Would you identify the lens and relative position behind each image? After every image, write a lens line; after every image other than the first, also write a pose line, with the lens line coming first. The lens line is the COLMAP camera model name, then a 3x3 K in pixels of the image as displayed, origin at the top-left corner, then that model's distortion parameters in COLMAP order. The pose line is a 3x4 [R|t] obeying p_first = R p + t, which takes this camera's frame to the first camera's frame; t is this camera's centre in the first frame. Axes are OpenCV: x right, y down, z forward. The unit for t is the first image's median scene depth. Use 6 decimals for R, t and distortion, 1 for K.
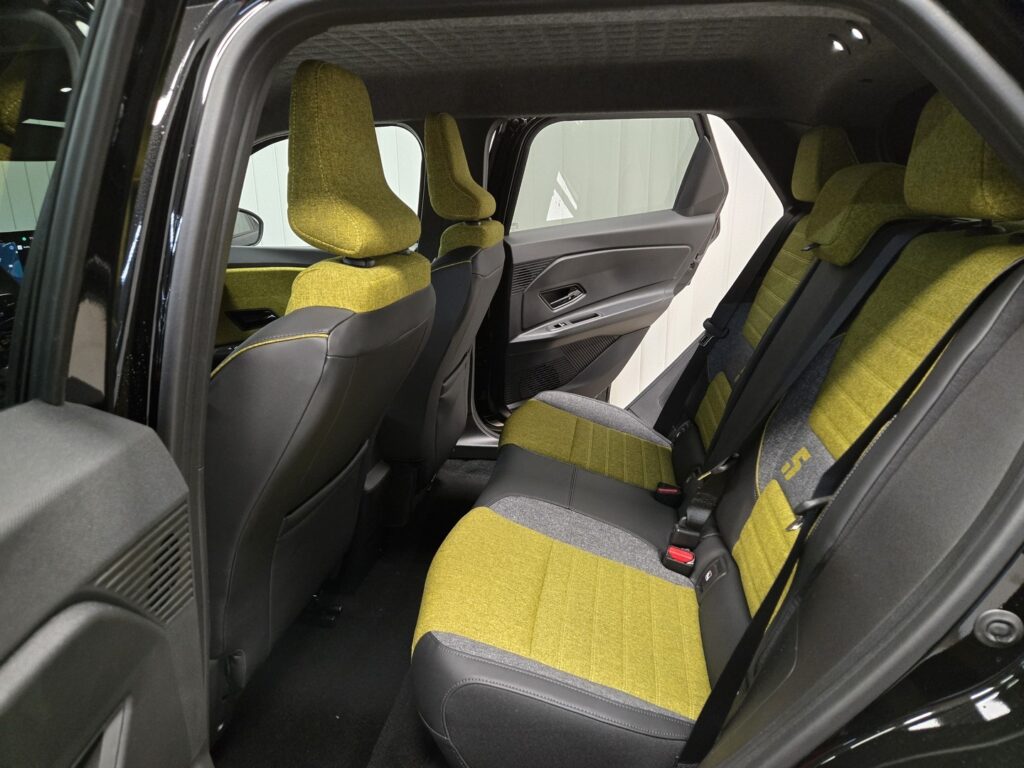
lens RADIAL K [[724.5, 0, 512.1], [0, 724.5, 379.1], [0, 0, 1]] dist [0.080338, -0.081350]
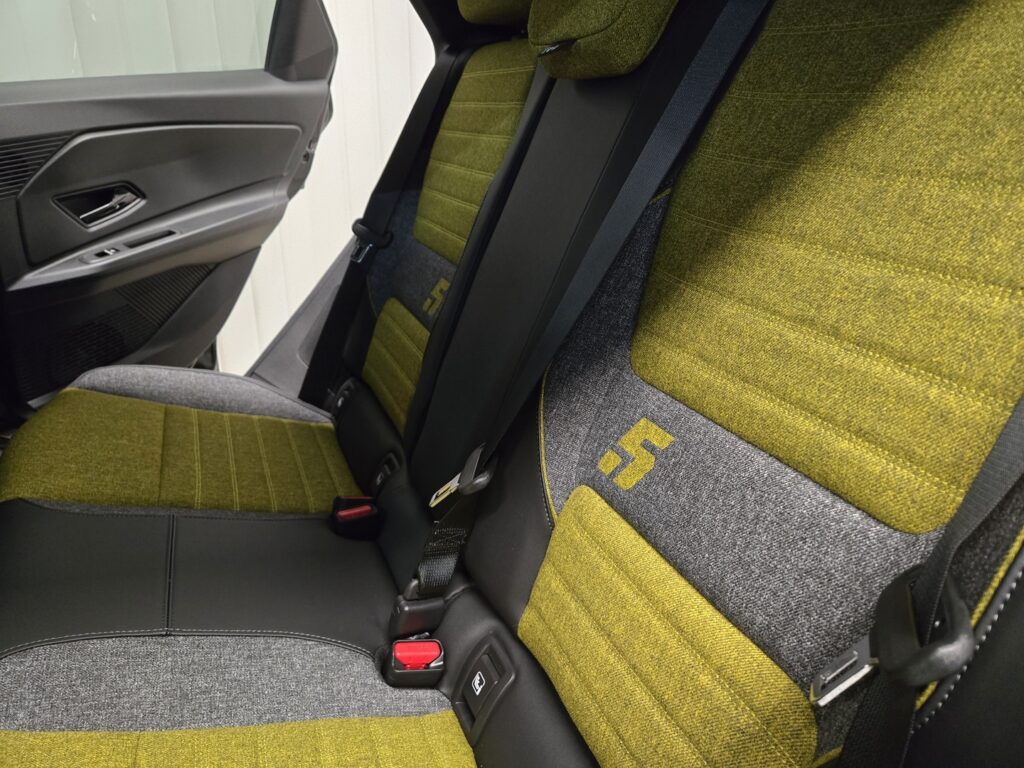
lens RADIAL K [[724.5, 0, 512.1], [0, 724.5, 379.1], [0, 0, 1]] dist [0.080338, -0.081350]
pose [[0.857876, -0.170396, 0.484783, 0.049471], [0.127017, 0.984461, 0.121256, -0.004342], [-0.497912, -0.042446, 0.866188, 0.374715]]
